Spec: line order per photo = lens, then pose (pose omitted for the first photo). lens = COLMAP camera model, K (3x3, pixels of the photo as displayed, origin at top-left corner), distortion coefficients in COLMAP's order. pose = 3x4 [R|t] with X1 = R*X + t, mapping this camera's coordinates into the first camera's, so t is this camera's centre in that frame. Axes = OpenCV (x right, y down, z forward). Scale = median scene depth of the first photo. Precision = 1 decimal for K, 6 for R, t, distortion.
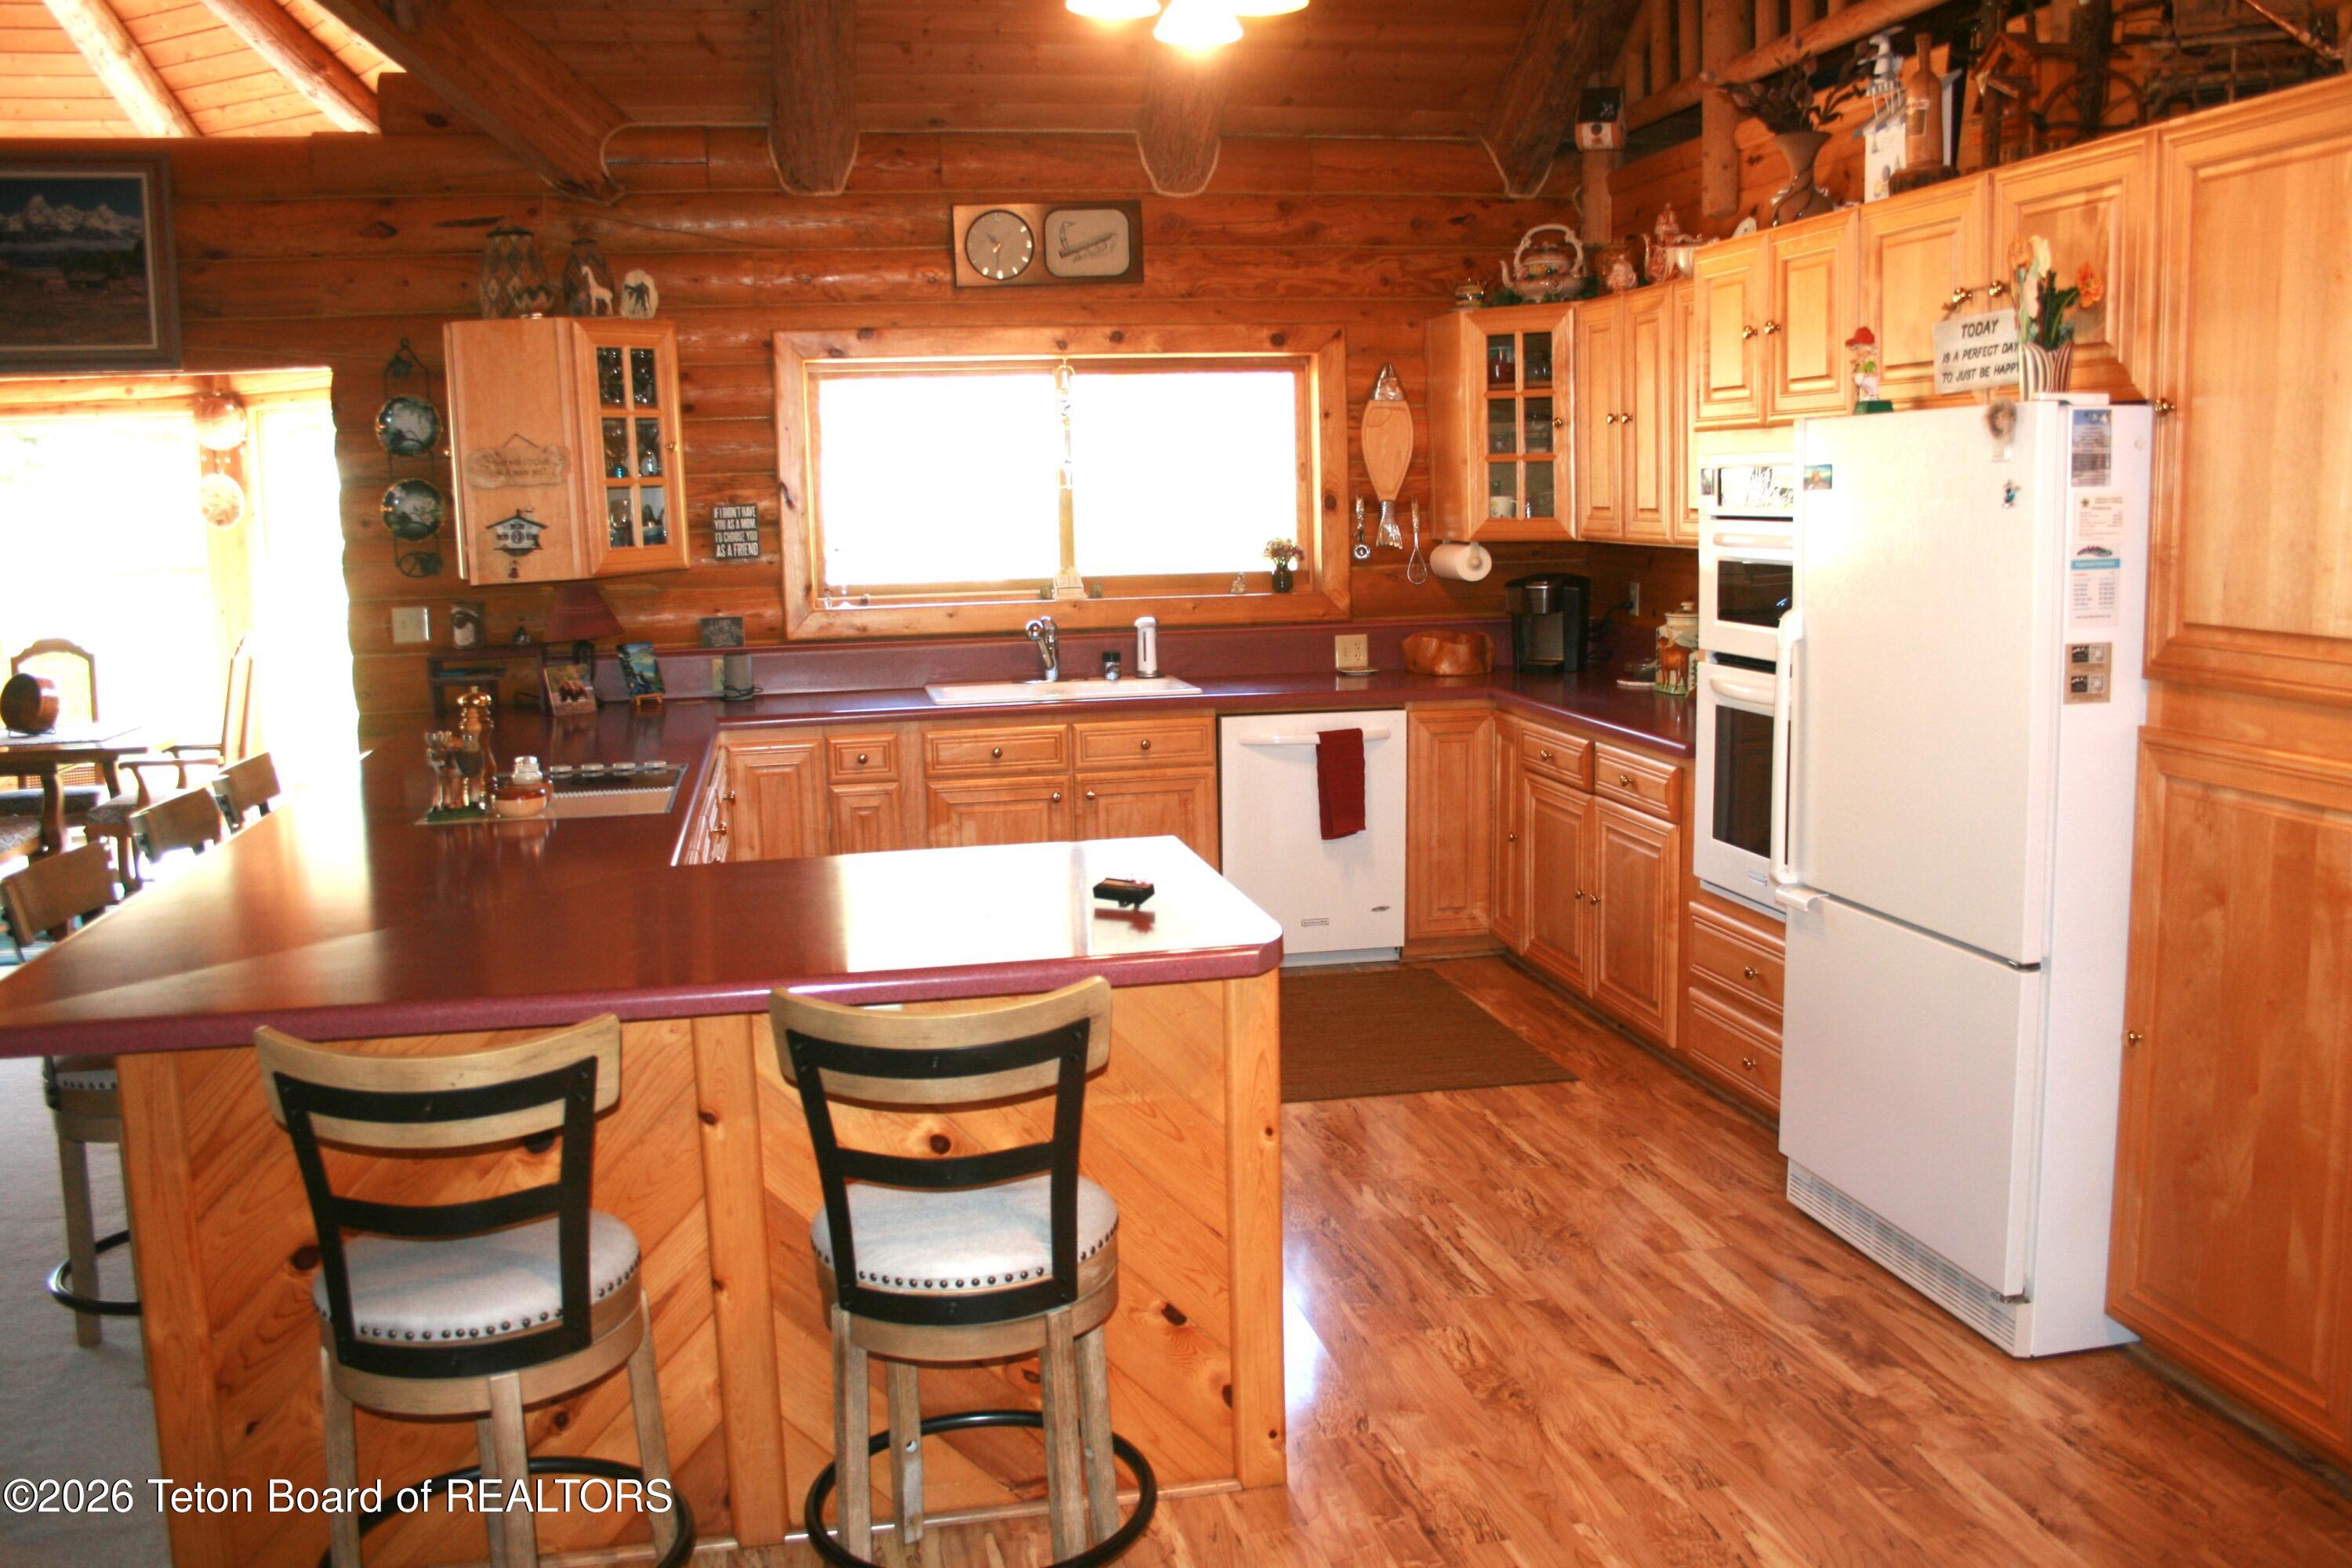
lens RADIAL K [[1965.8, 0, 1176.4], [0, 1965.8, 784.5], [0, 0, 1]] dist [-0.150386, 0.121744]
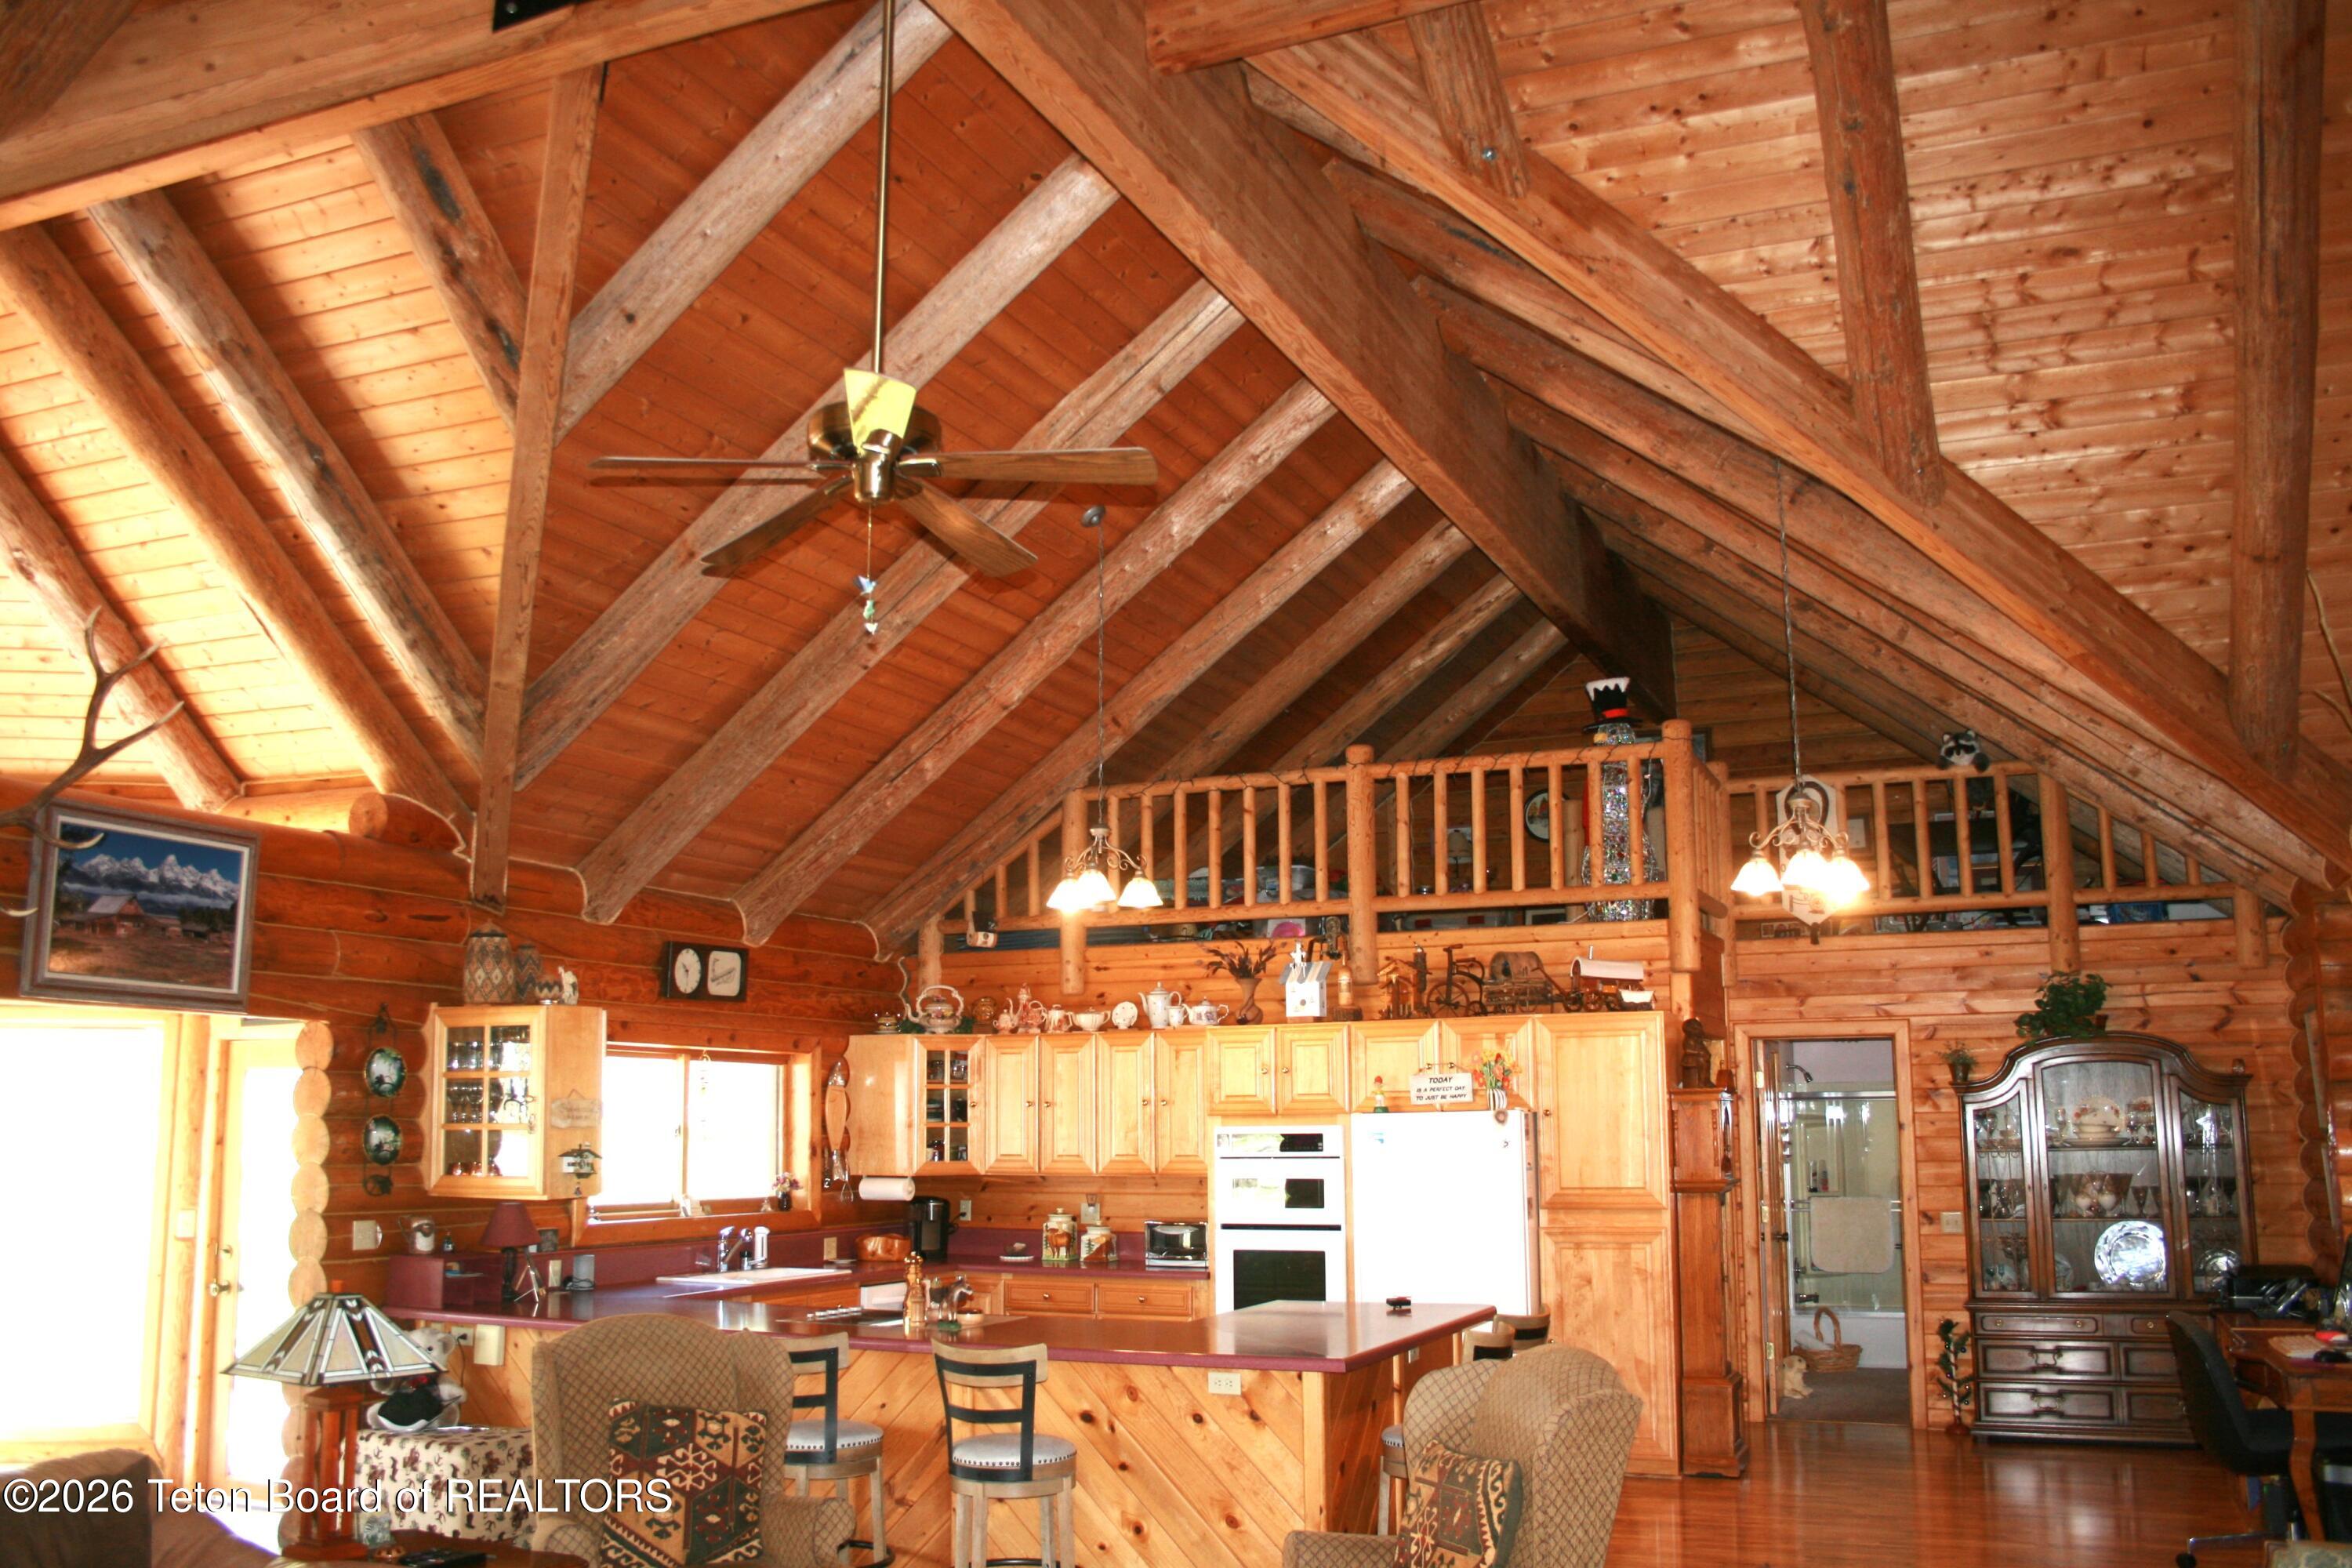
lens RADIAL K [[1965.8, 0, 1189.4], [0, 1965.8, 758.4], [0, 0, 1]] dist [-0.150386, 0.121744]
pose [[0.573491, 0.168538, 0.801687, -1.168012], [0.117053, 0.951709, -0.283812, 0.034176], [-0.810806, 0.256603, 0.526069, -0.134050]]
